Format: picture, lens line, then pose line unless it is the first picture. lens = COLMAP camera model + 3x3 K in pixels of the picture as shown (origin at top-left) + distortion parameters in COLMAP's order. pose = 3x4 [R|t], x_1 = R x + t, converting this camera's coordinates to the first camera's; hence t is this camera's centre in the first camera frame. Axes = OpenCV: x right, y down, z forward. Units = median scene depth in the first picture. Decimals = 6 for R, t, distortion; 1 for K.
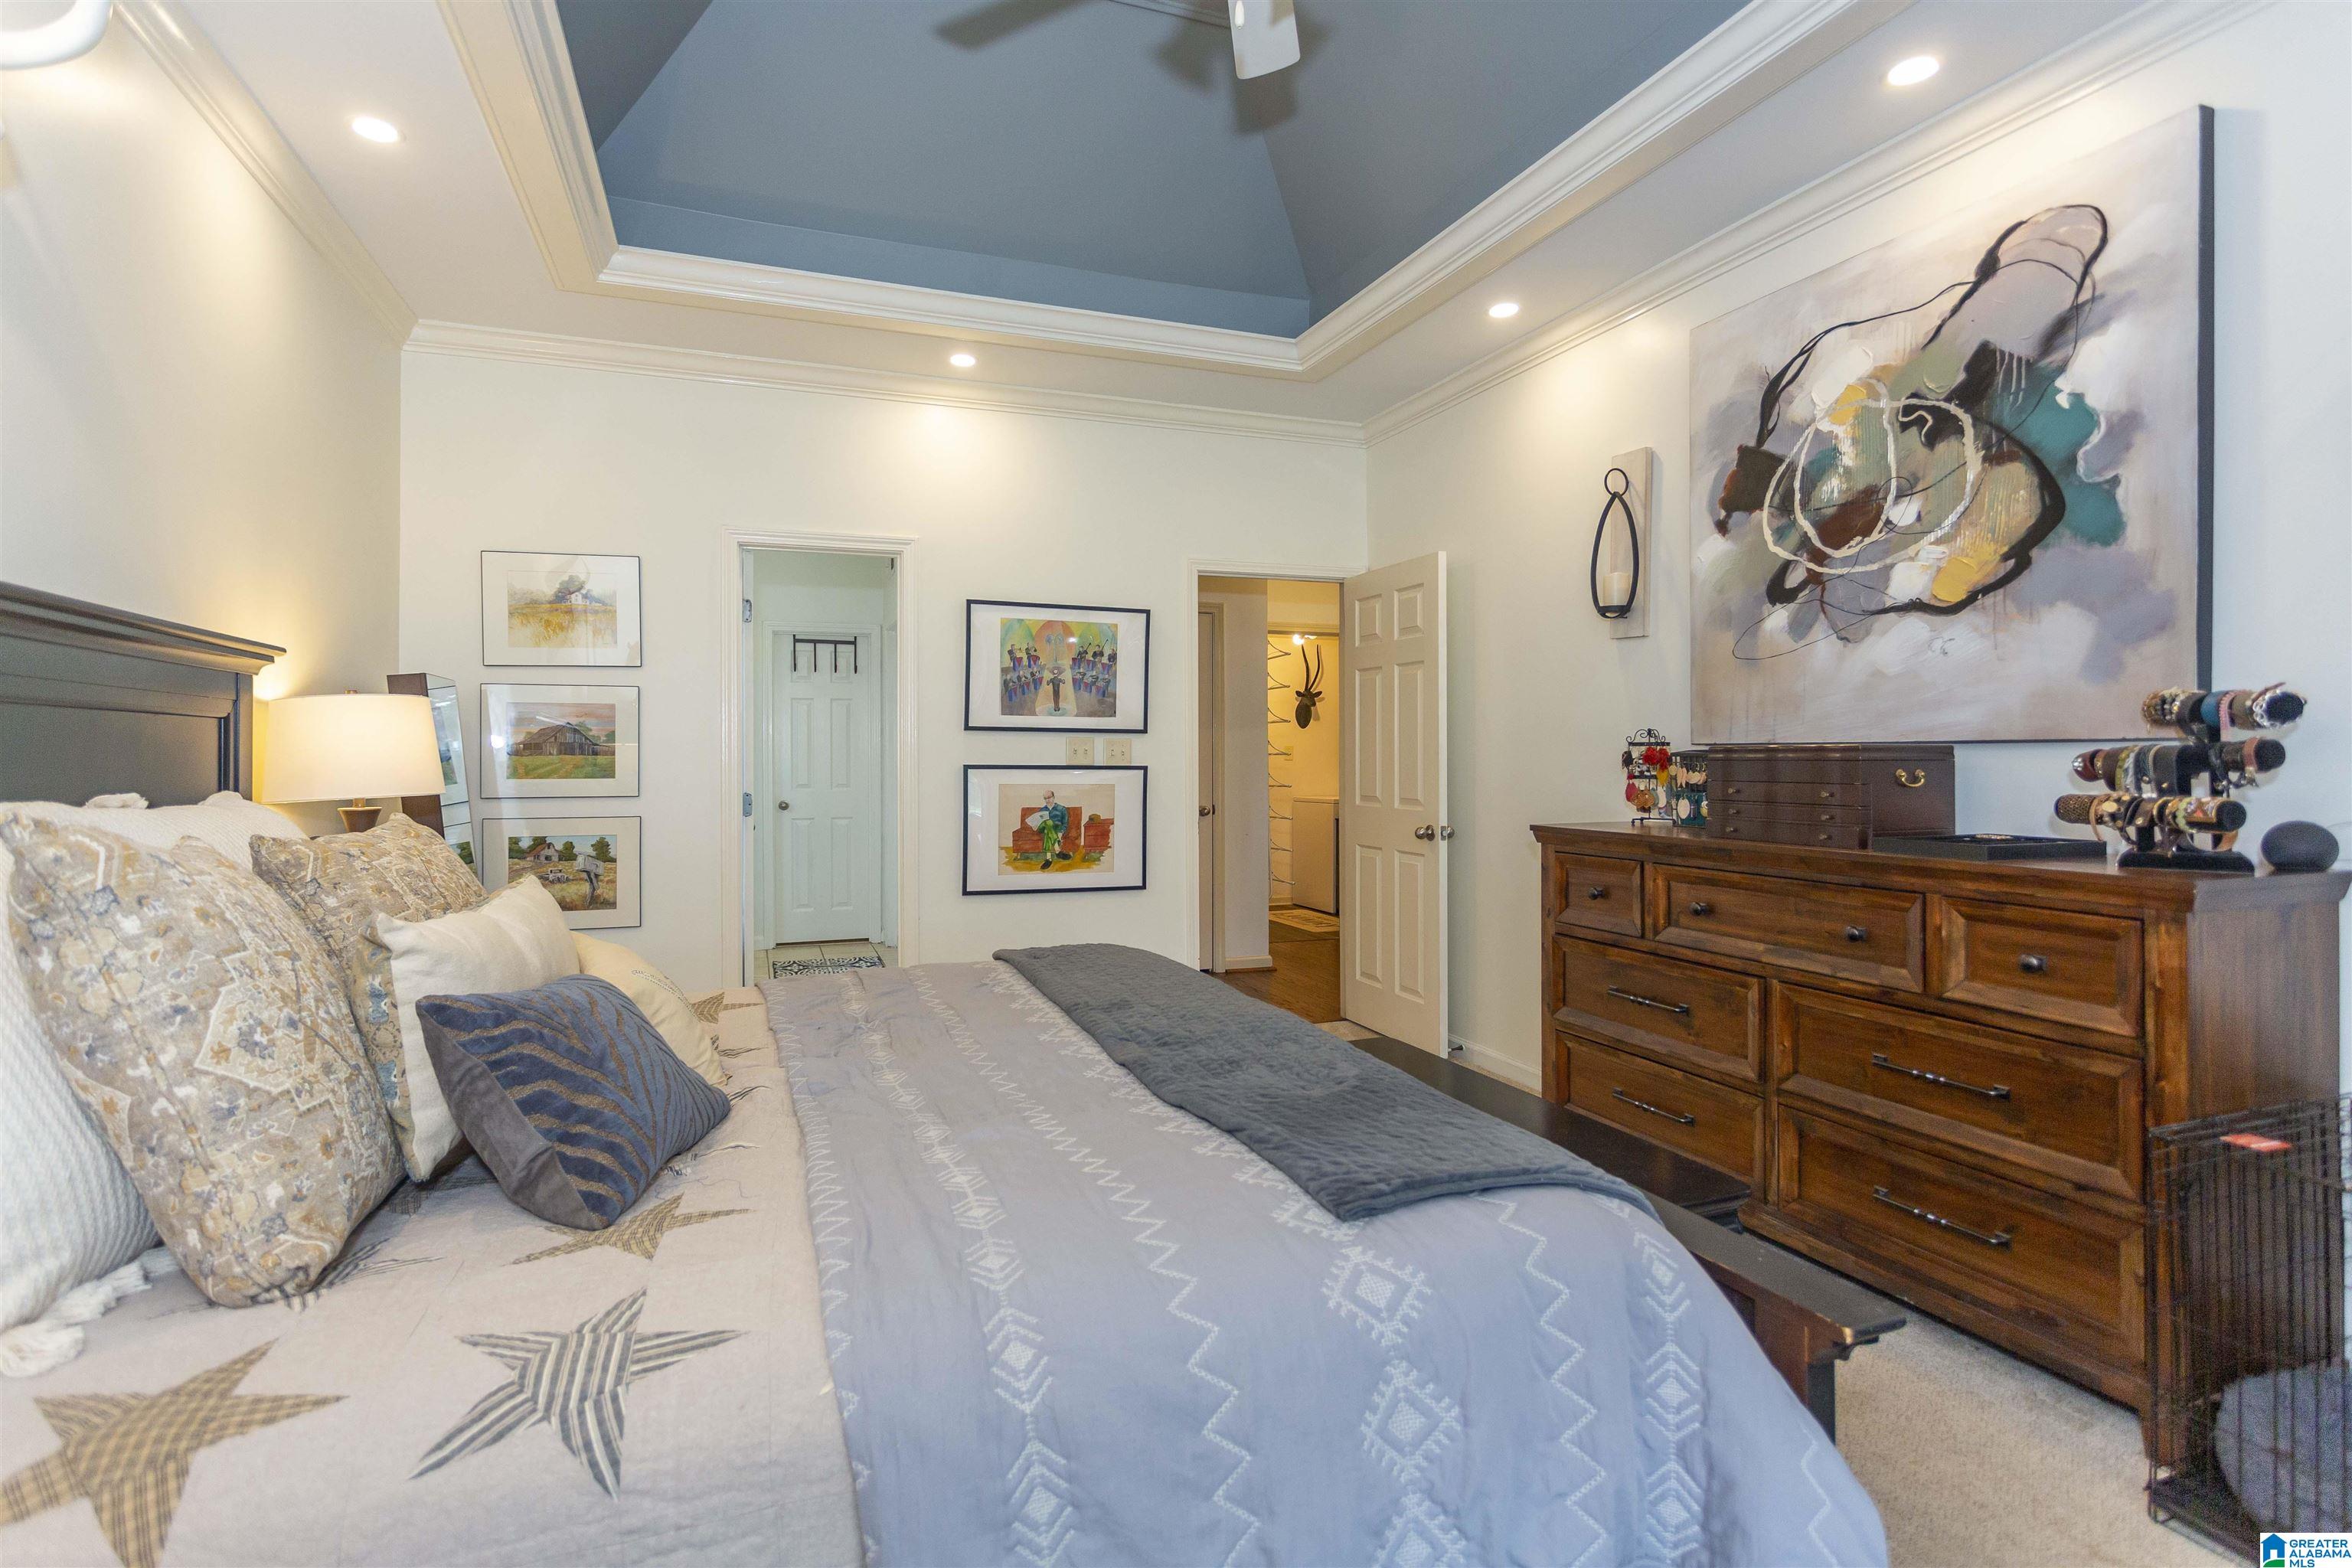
lens RADIAL K [[1116.0, 0, 1172.6], [0, 1116.0, 763.9], [0, 0, 1]] dist [0.003209, -0.001753]
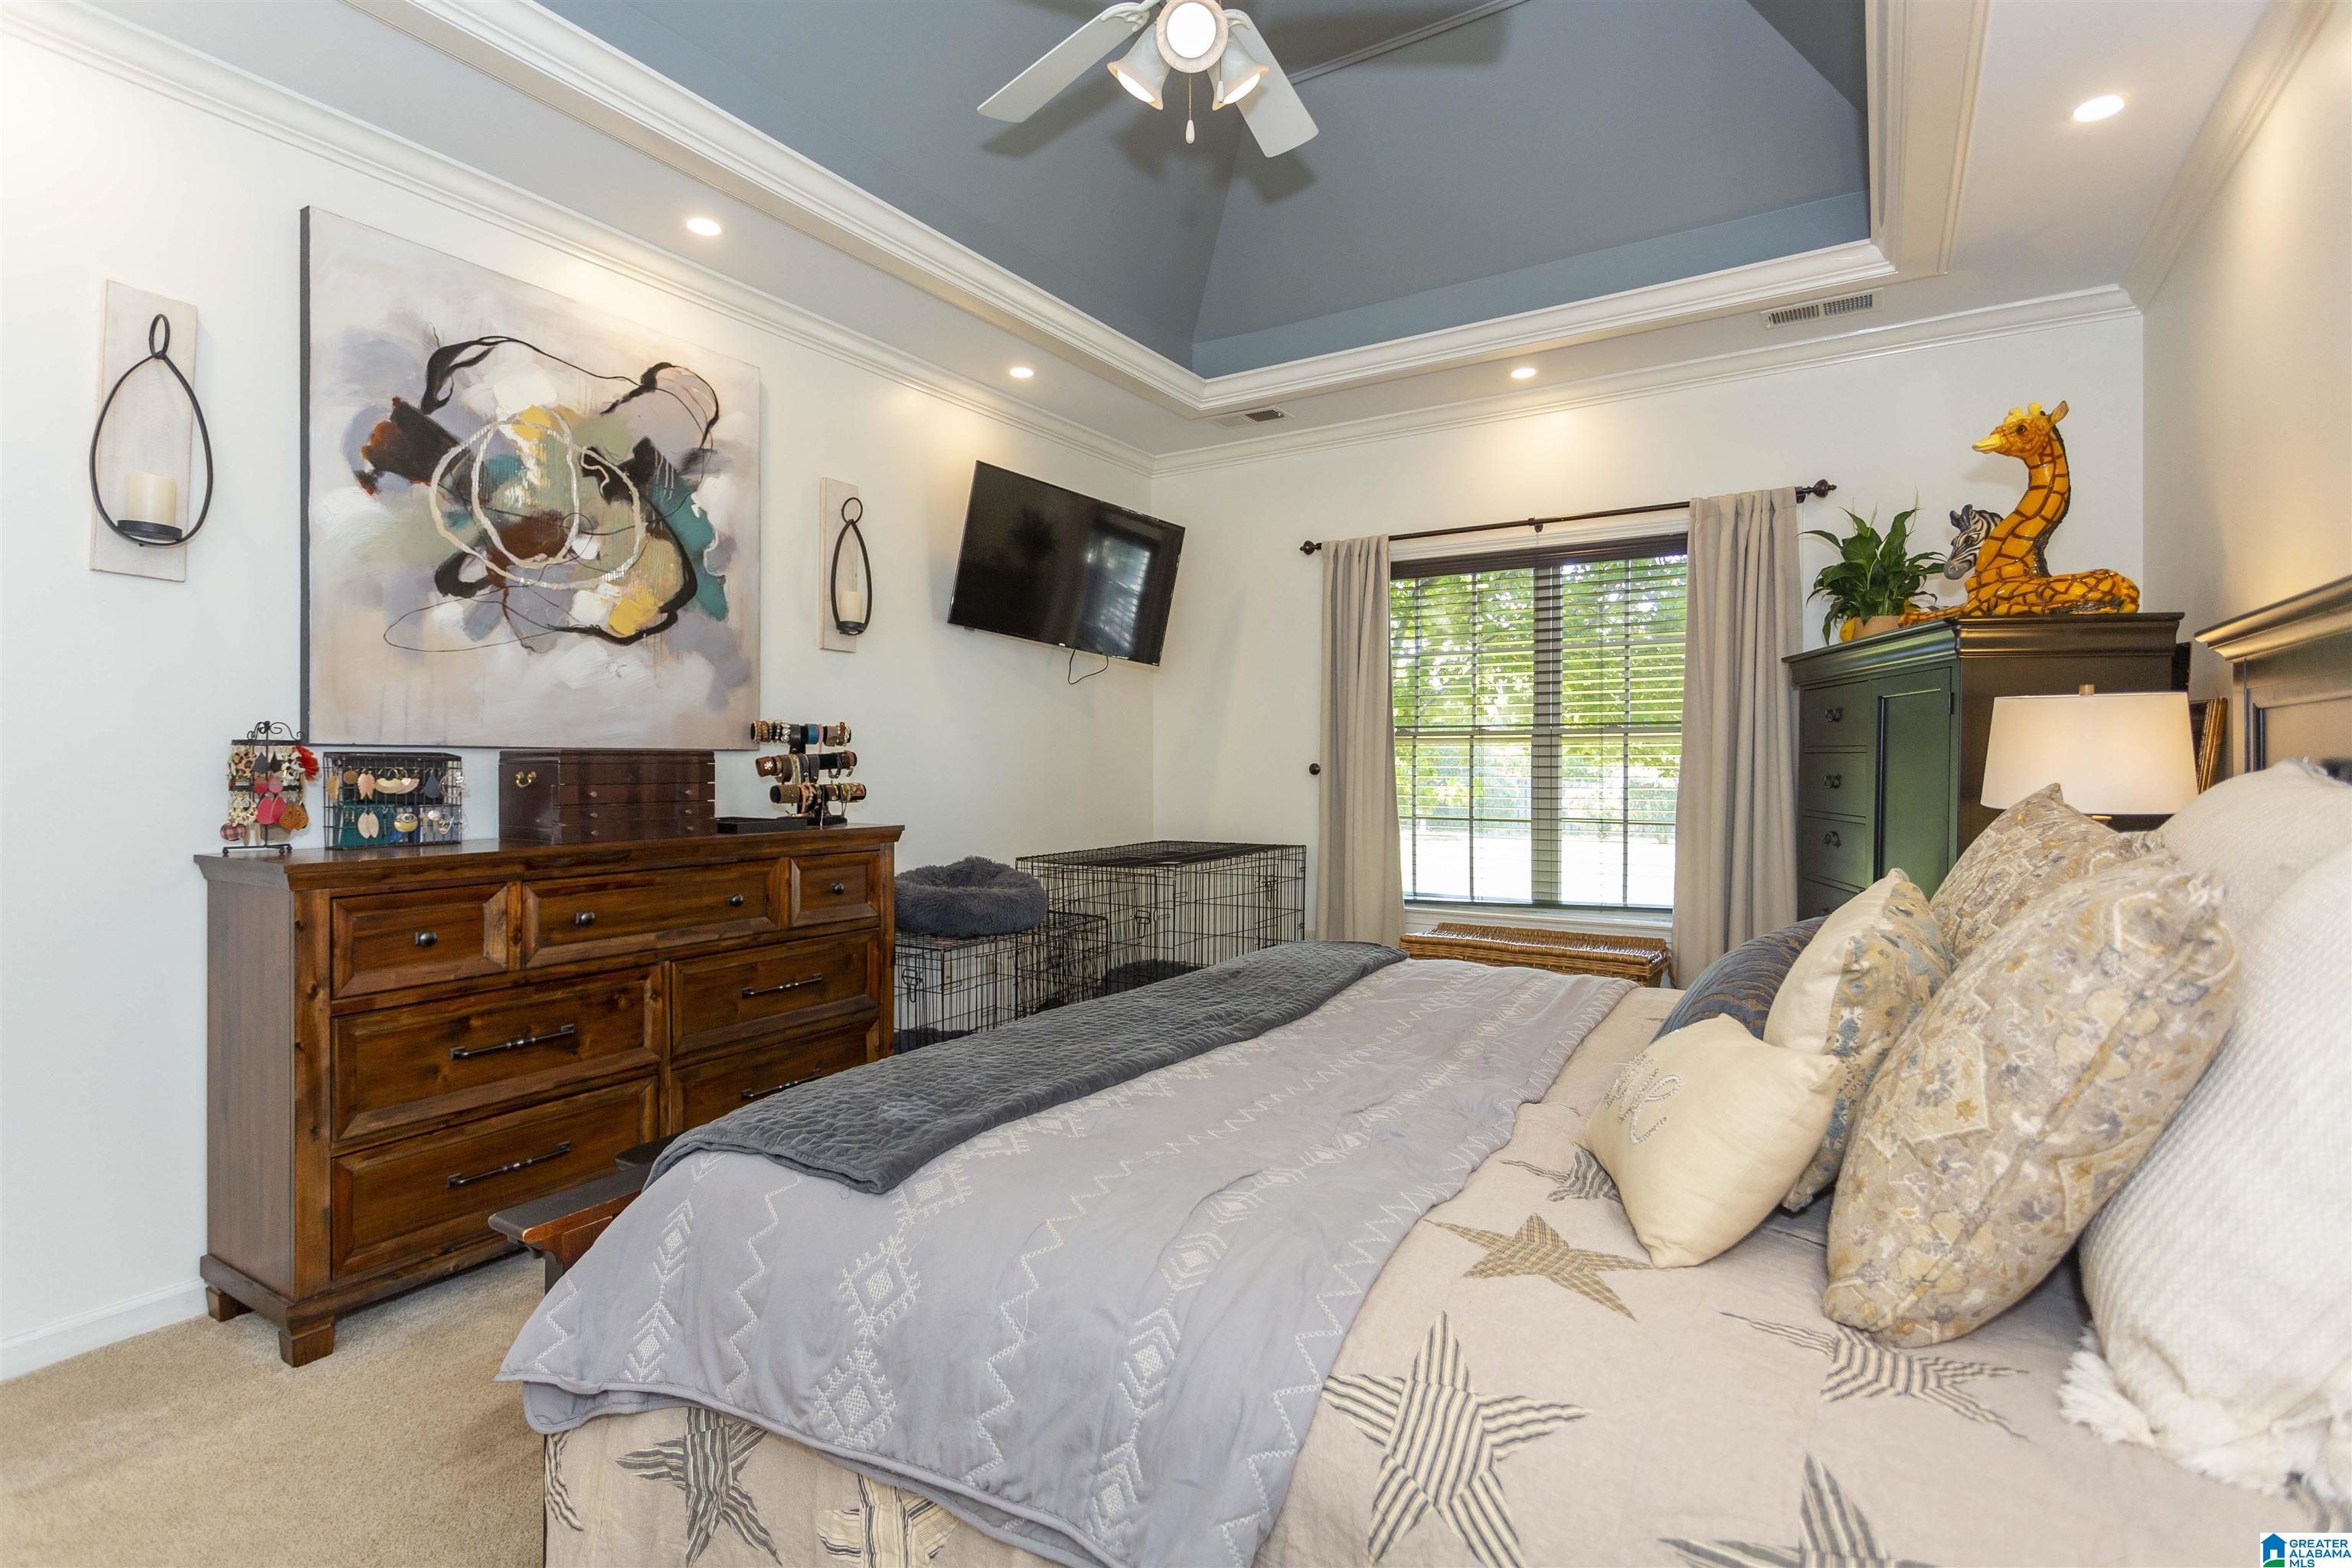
lens RADIAL K [[1116.0, 0, 1180.5], [0, 1116.0, 779.4], [0, 0, 1]] dist [0.003209, -0.001753]
pose [[-0.610531, -0.013837, 0.791871, -0.625815], [0.005028, 0.999759, 0.021347, -0.008574], [-0.791976, 0.017014, -0.610315, 1.215794]]
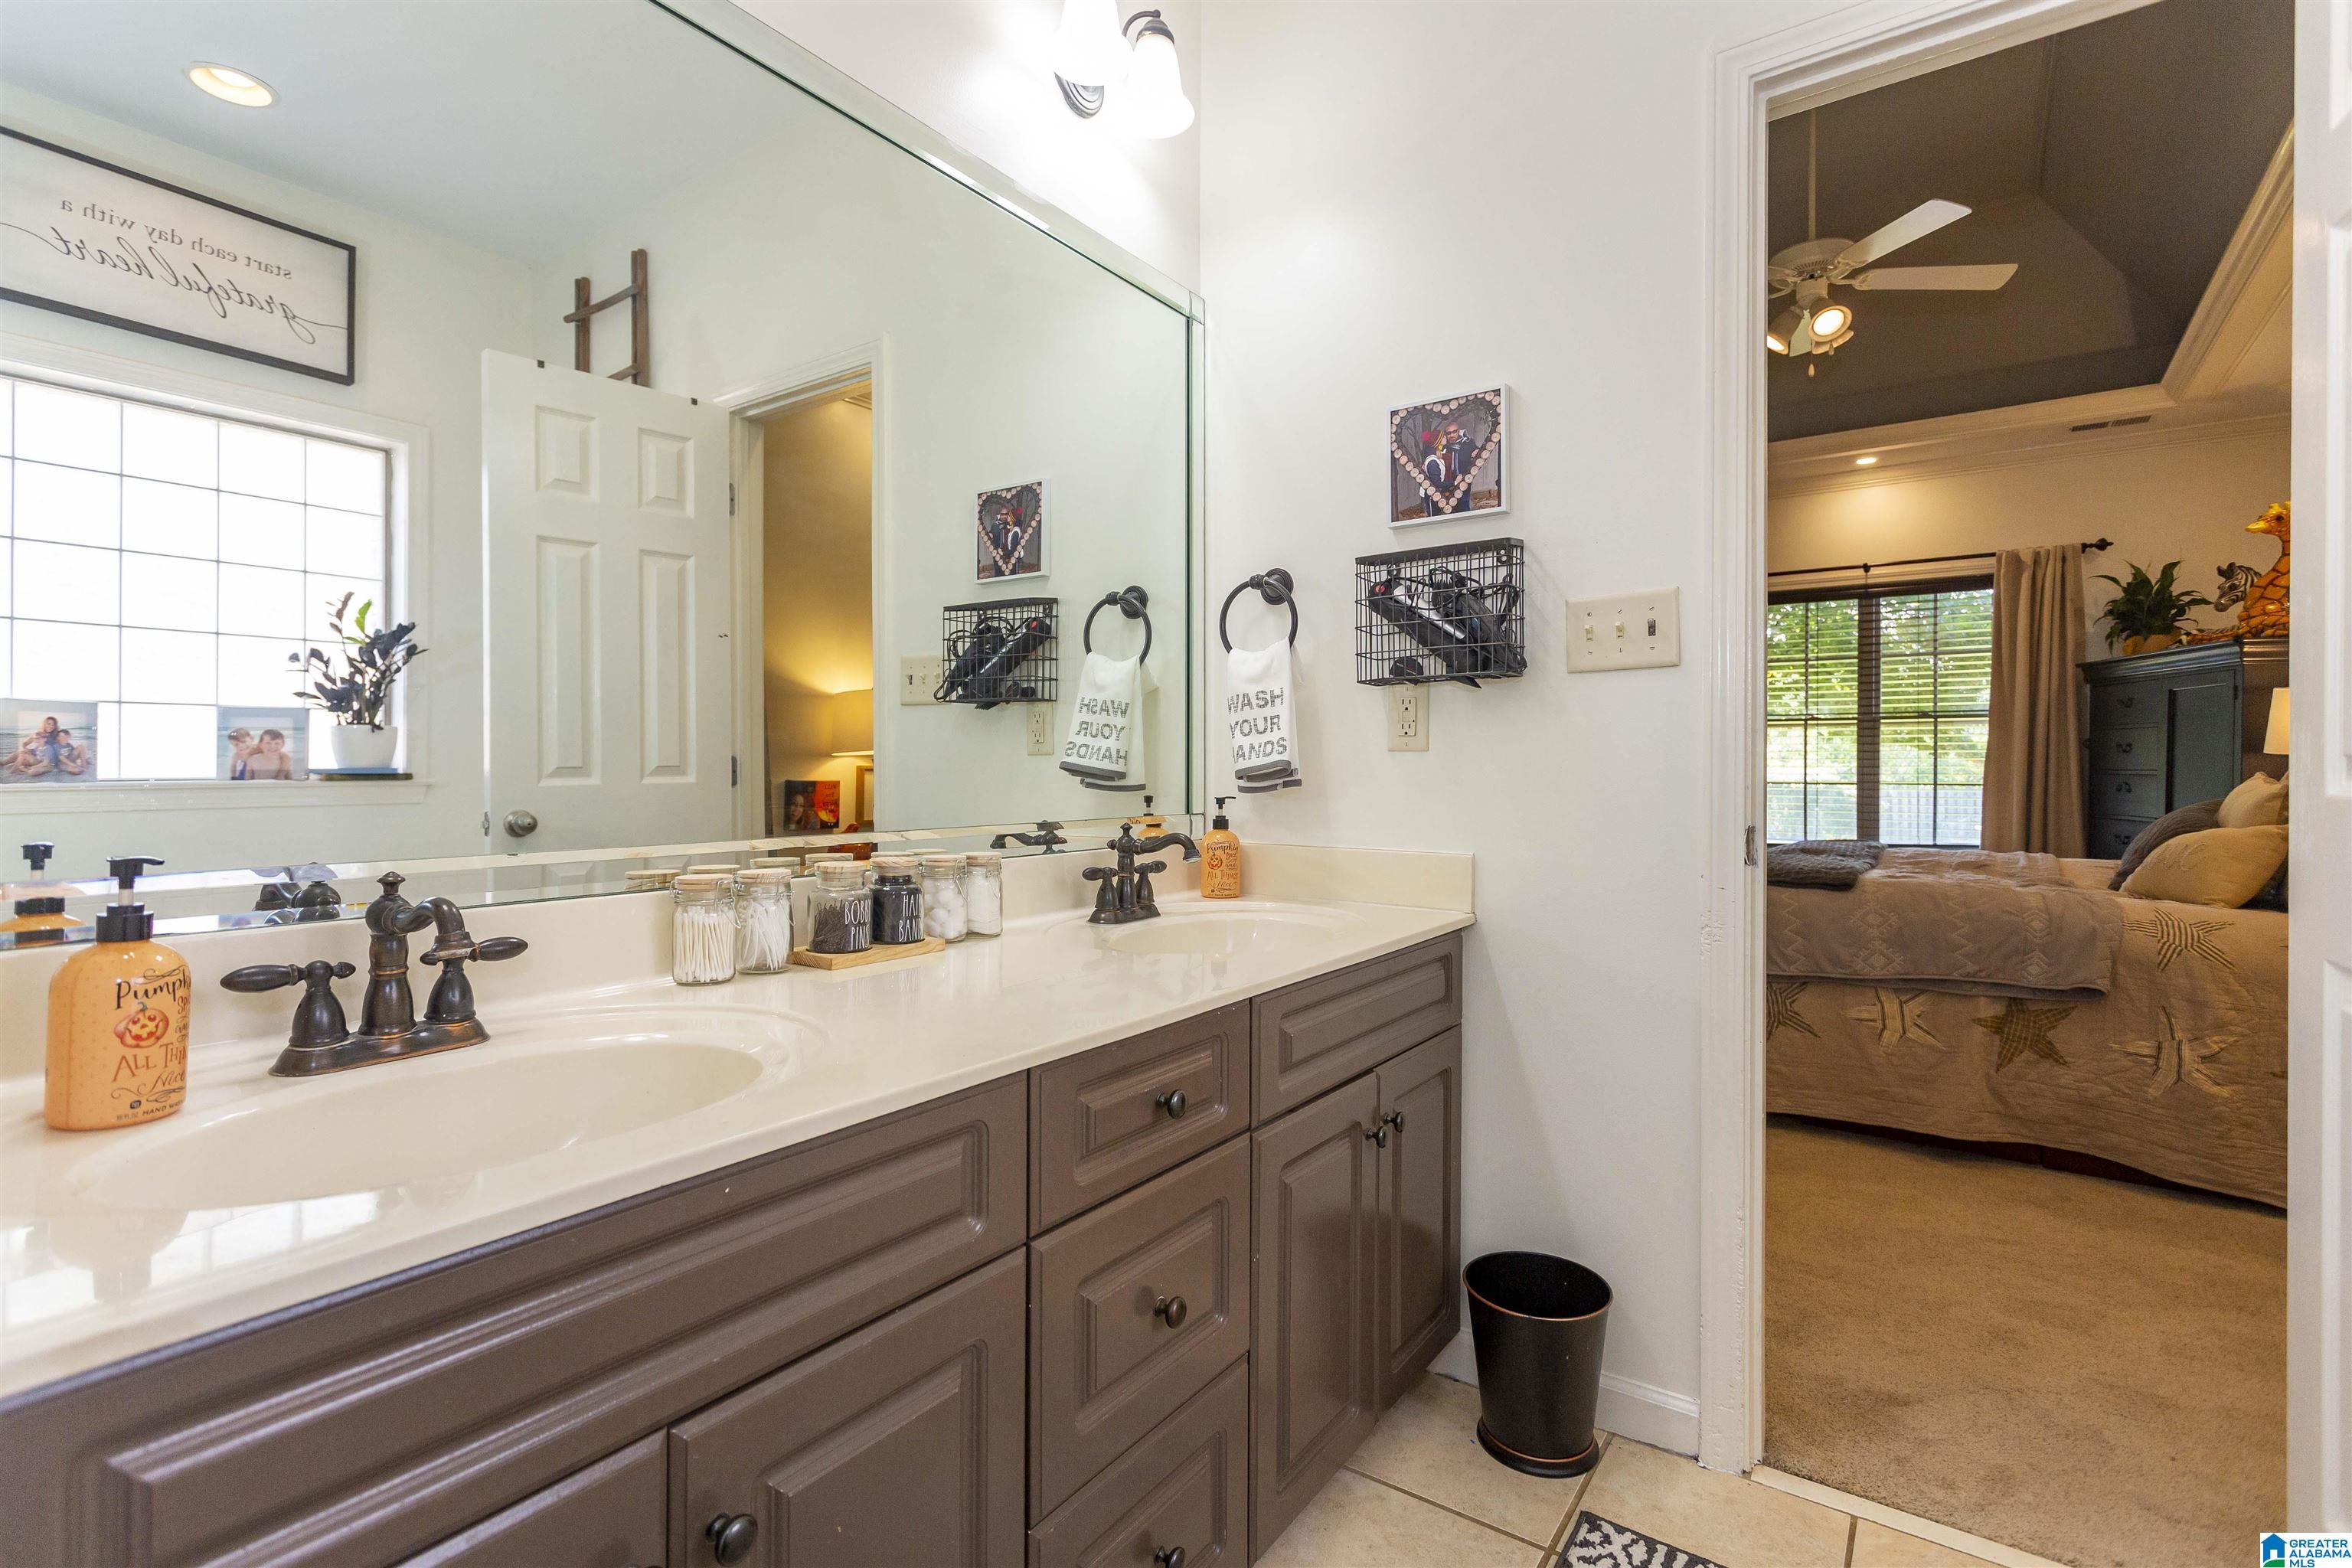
lens RADIAL K [[1116.0, 0, 1160.6], [0, 1116.0, 782.9], [0, 0, 1]] dist [0.003209, -0.001753]
pose [[-0.560312, -0.013075, 0.828178, -0.718659], [0.001962, 0.999852, 0.017113, 0.048654], [-0.828279, 0.011214, -0.560203, 2.244261]]
